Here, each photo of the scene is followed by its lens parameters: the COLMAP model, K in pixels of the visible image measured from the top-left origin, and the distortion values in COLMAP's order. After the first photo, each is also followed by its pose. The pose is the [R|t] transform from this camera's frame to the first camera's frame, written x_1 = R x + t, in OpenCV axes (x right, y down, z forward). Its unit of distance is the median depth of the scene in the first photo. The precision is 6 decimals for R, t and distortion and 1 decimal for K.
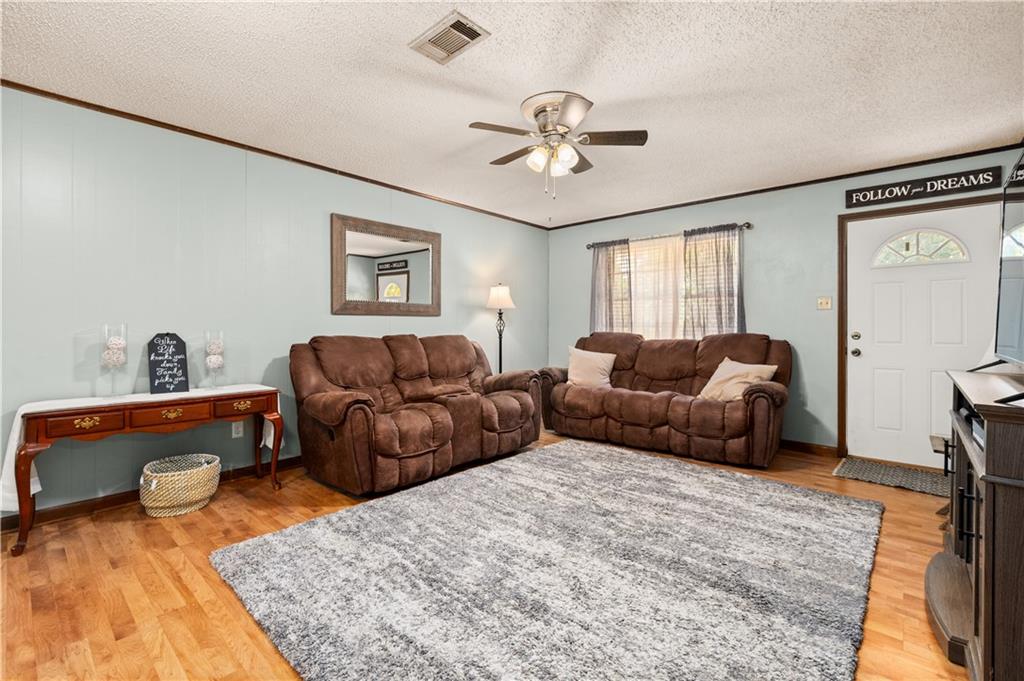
lens RADIAL K [[459.5, 0, 521.4], [0, 459.5, 334.4], [0, 0, 1]] dist [-0.001360, -0.000777]
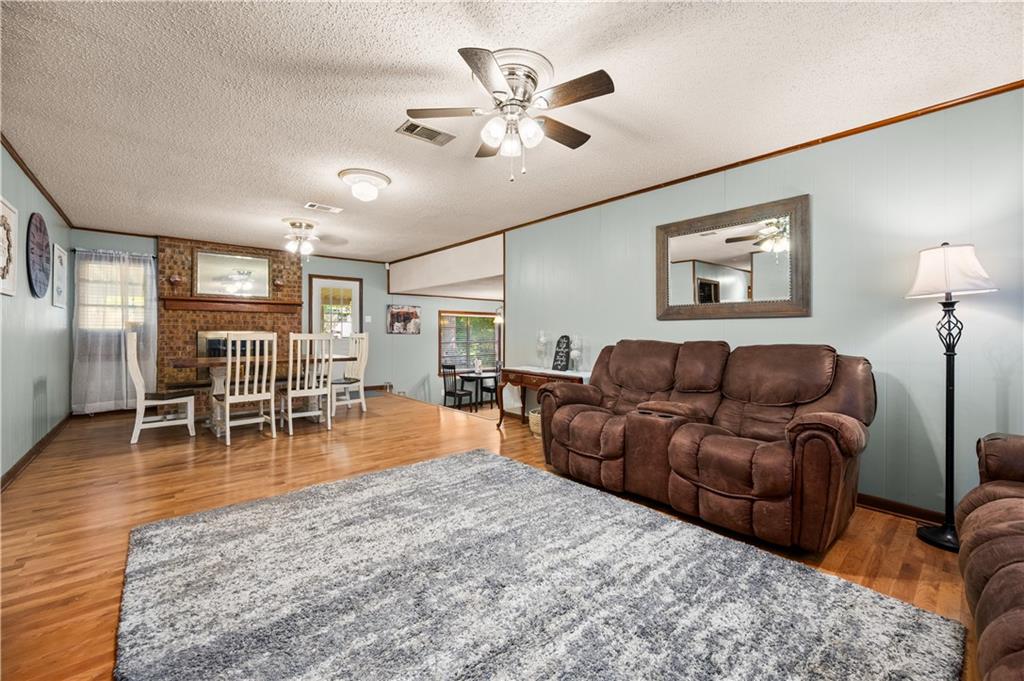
lens RADIAL K [[412.4, 0, 502.4], [0, 412.4, 335.1], [0, 0, 1]] dist [-0.006231, -0.000210]
pose [[-0.158225, 0.006393, -0.987382, 0.641196], [-0.018768, 0.999779, 0.009481, -0.012140], [0.987225, 0.020031, -0.158070, 0.854149]]
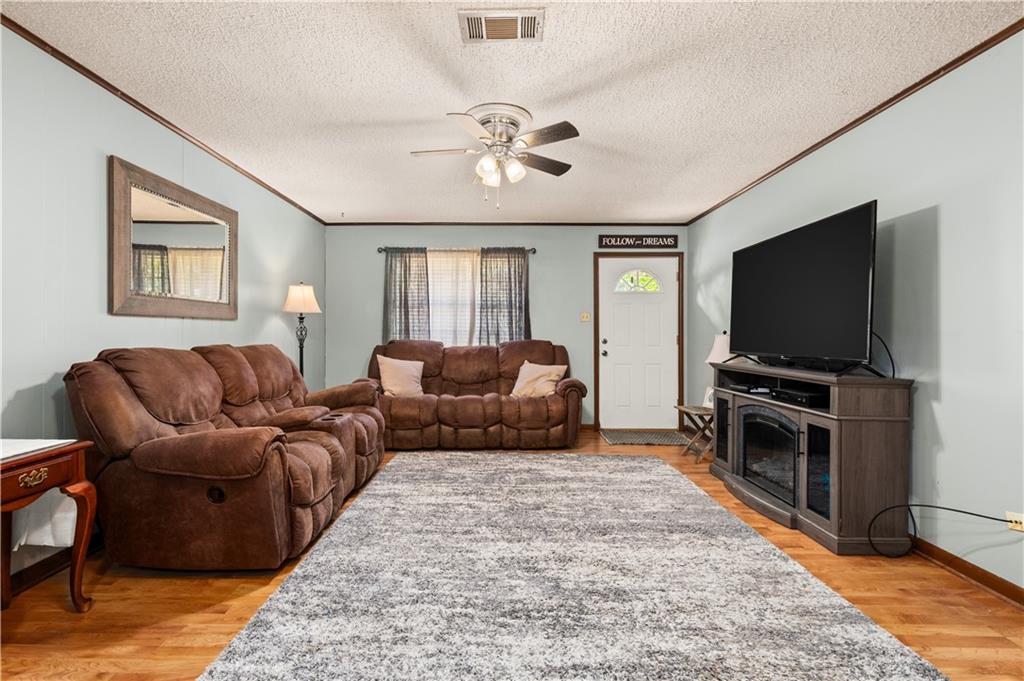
lens RADIAL K [[459.5, 0, 503.0], [0, 459.5, 340.3], [0, 0, 1]] dist [-0.001360, -0.000777]
pose [[0.753519, -0.006685, 0.657392, -0.452927], [0.007846, 0.999969, 0.001176, -0.004949], [-0.657379, 0.004272, 0.753548, 0.179541]]
